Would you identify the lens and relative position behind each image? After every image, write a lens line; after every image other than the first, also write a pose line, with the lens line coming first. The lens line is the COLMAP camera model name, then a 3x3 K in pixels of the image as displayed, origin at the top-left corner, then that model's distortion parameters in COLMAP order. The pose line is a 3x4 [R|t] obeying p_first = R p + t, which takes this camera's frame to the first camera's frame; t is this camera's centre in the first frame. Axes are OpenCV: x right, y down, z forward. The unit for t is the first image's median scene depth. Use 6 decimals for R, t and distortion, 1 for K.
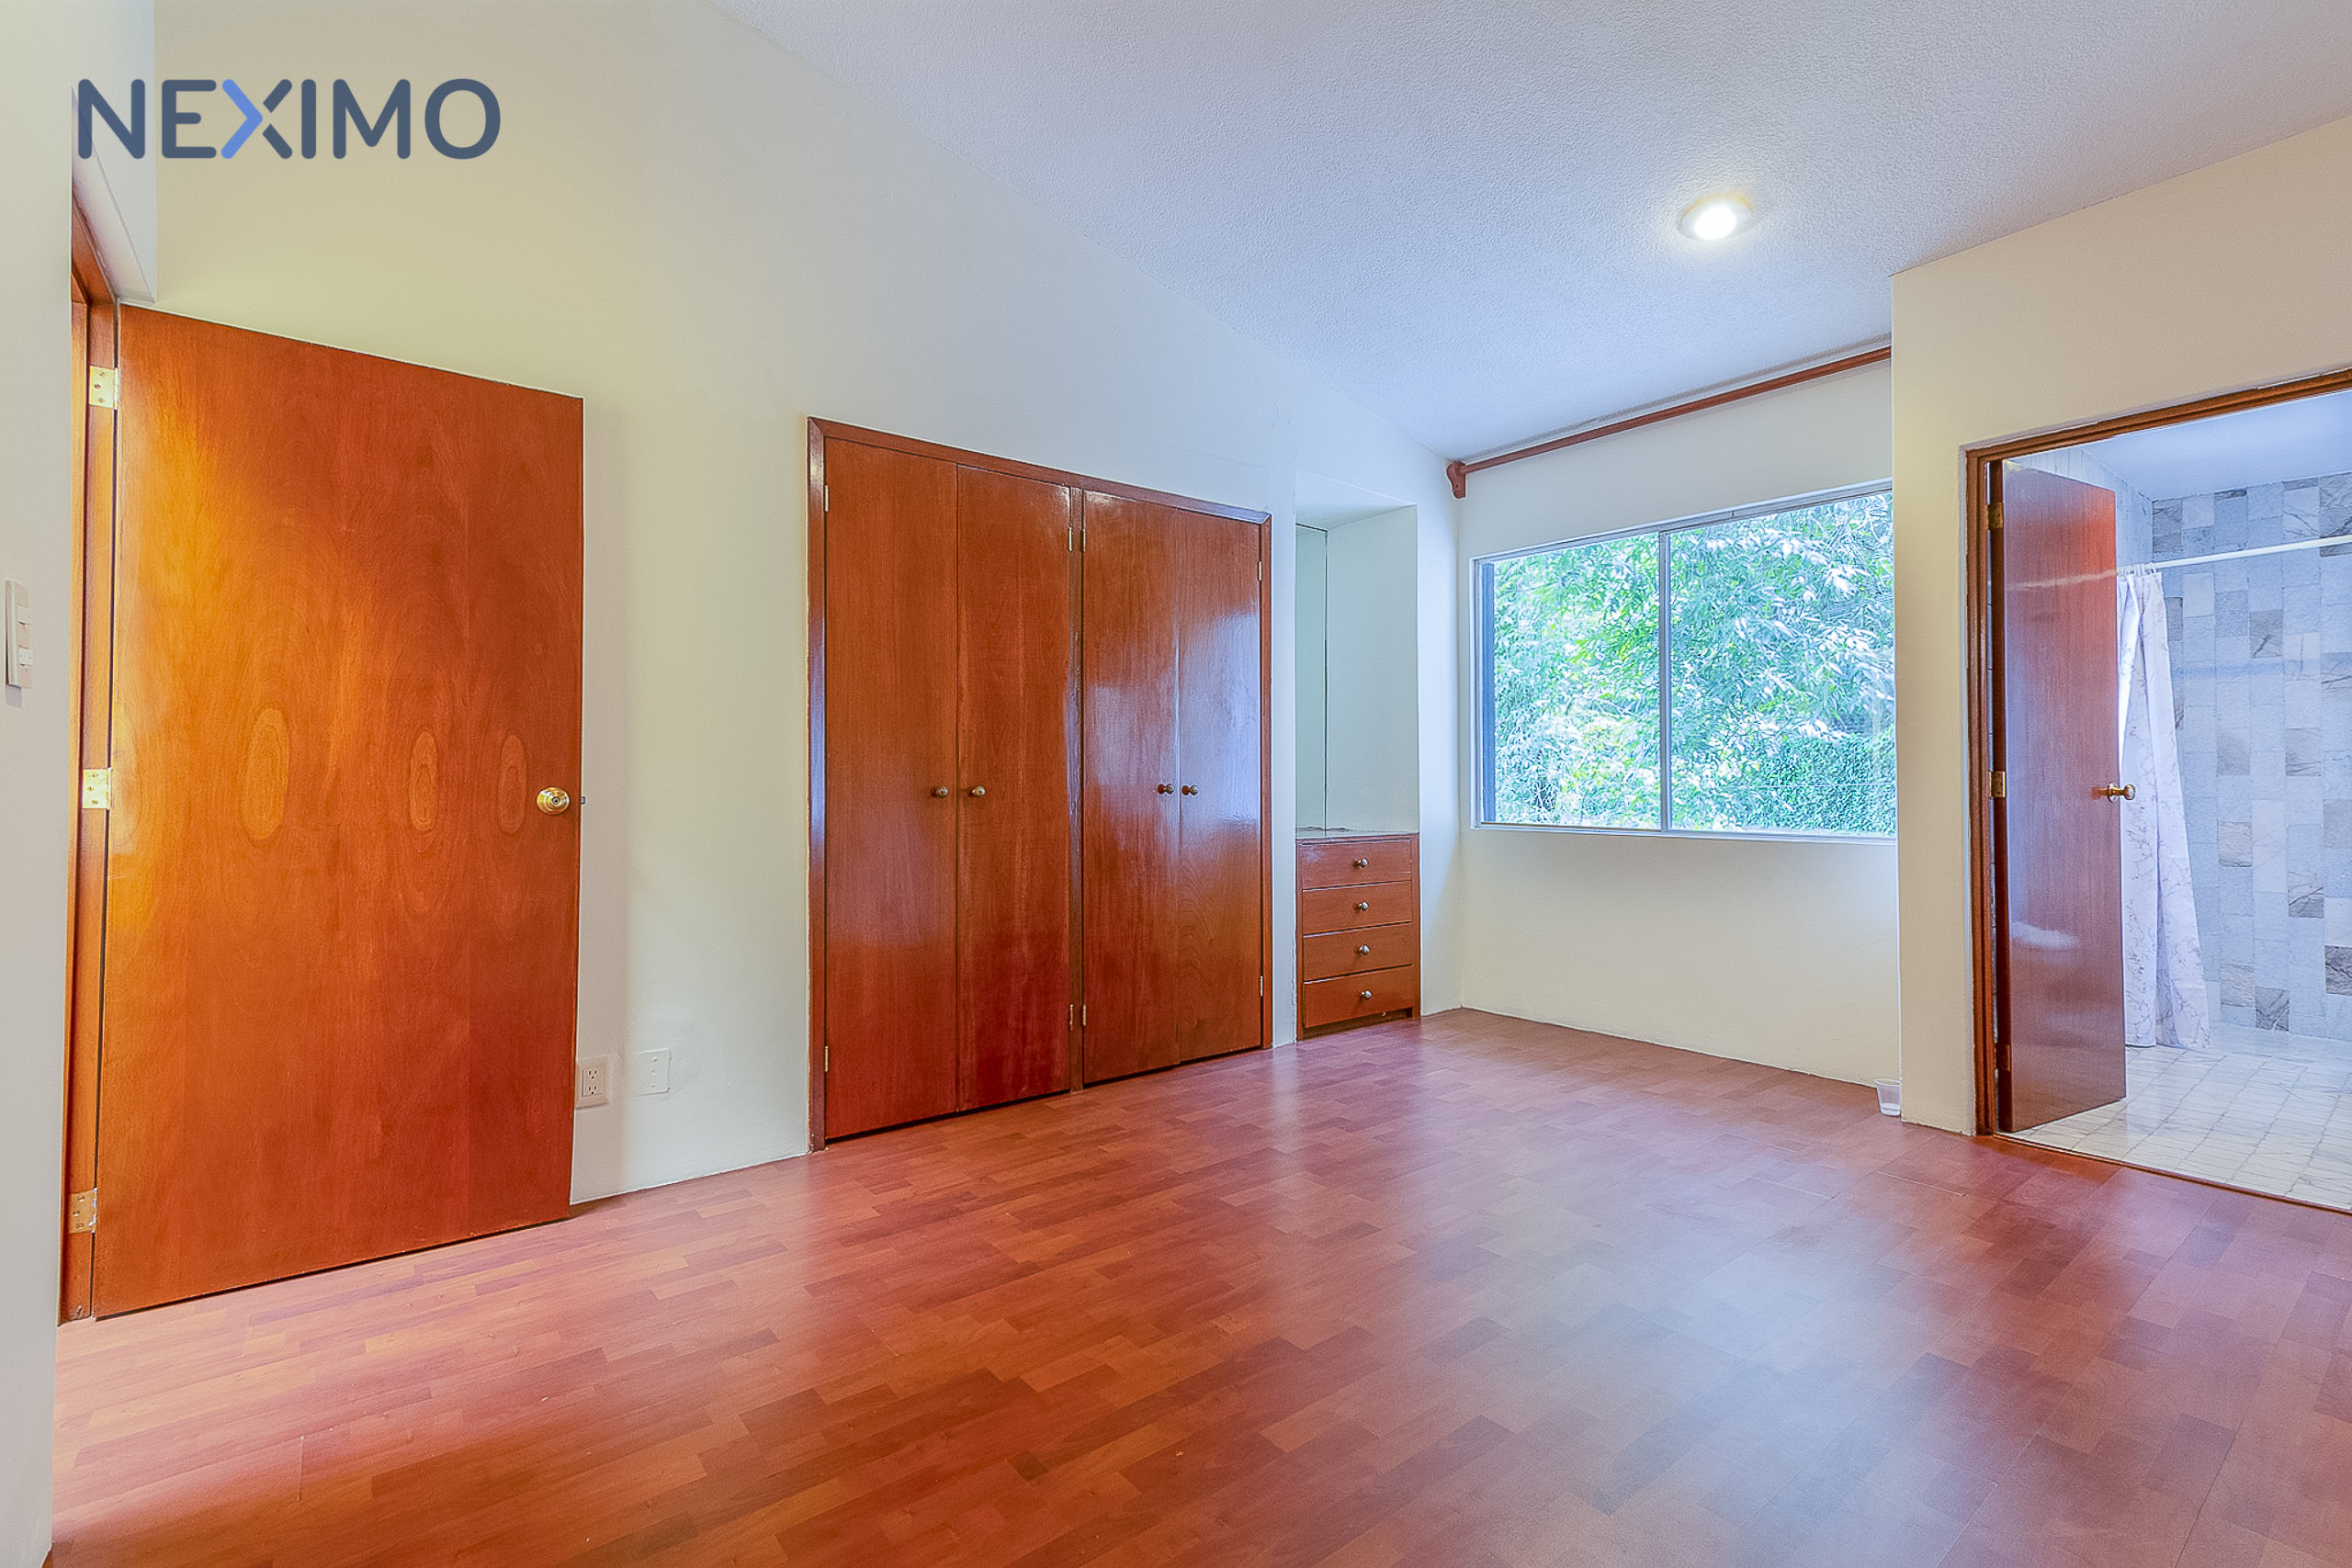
lens RADIAL K [[1077.7, 0, 1176.0], [0, 1077.7, 784.0], [0, 0, 1]] dist [0.000495, 0.000041]
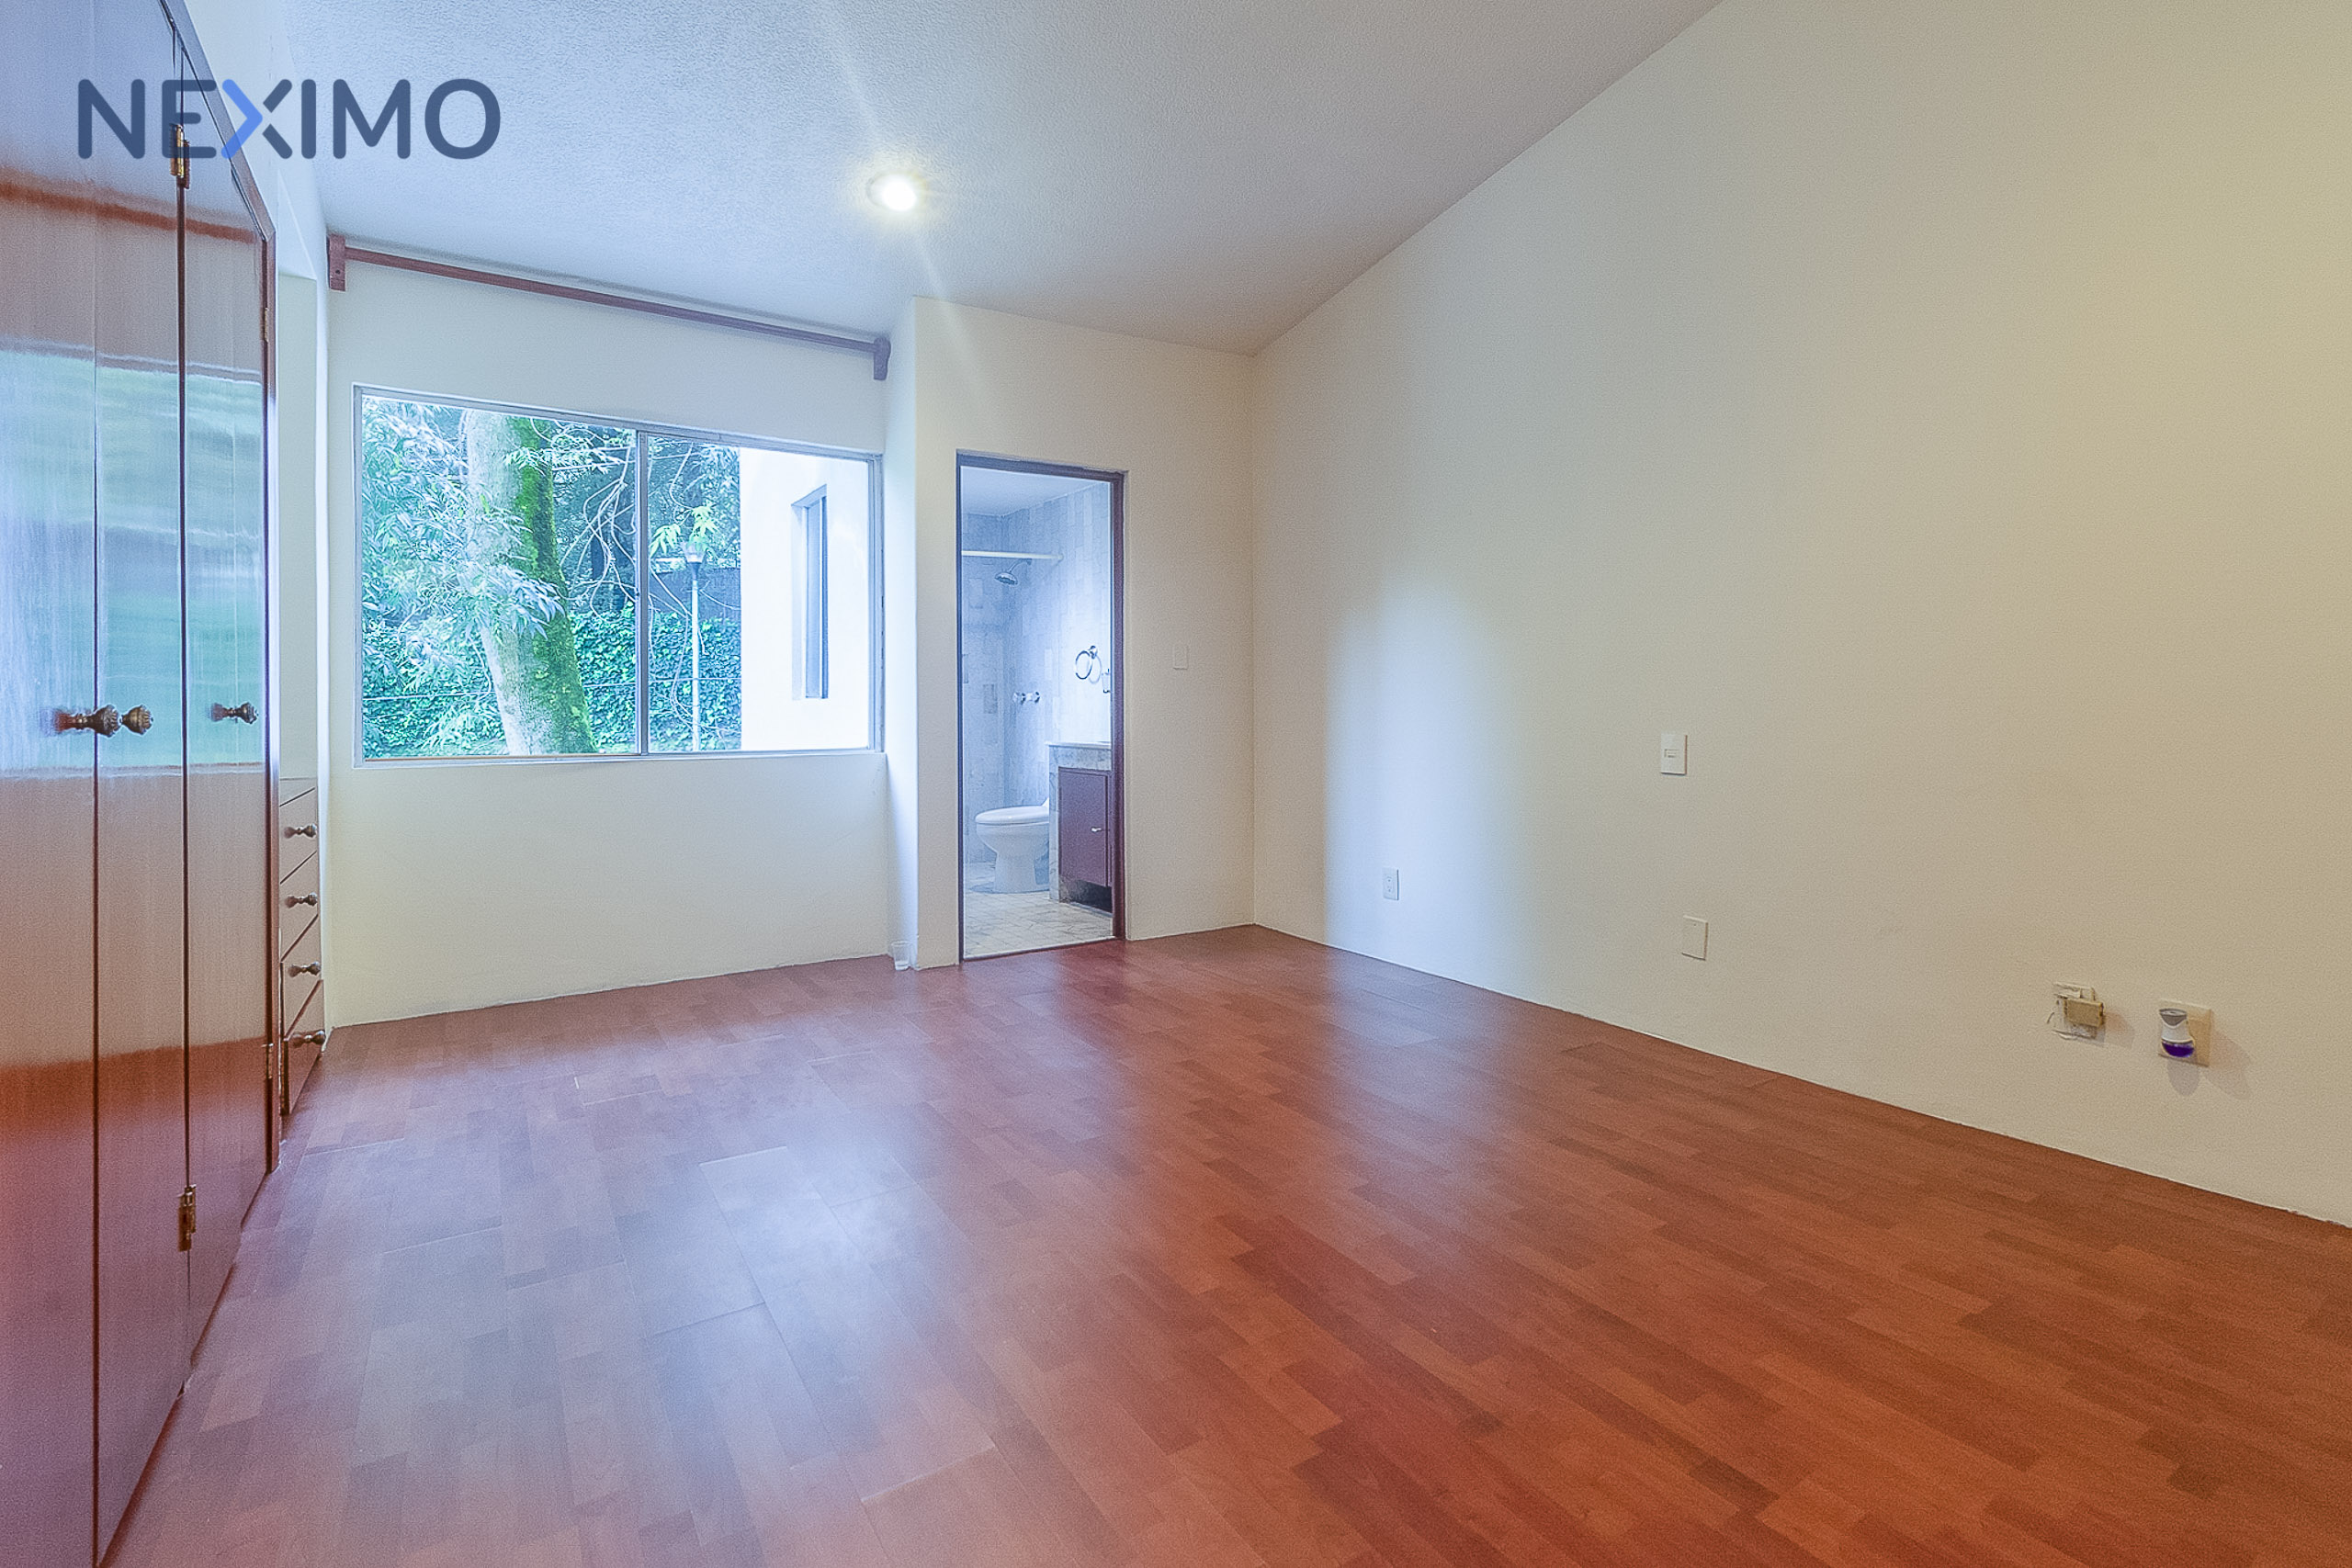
lens RADIAL K [[1057.1, 0, 1179.9], [0, 1057.1, 707.0], [0, 0, 1]] dist [0.000892, 0.000037]
pose [[0.090640, -0.005720, 0.995867, -0.959546], [0.002234, 0.999982, 0.005541, -0.004164], [-0.995881, 0.001723, 0.090651, 1.043130]]
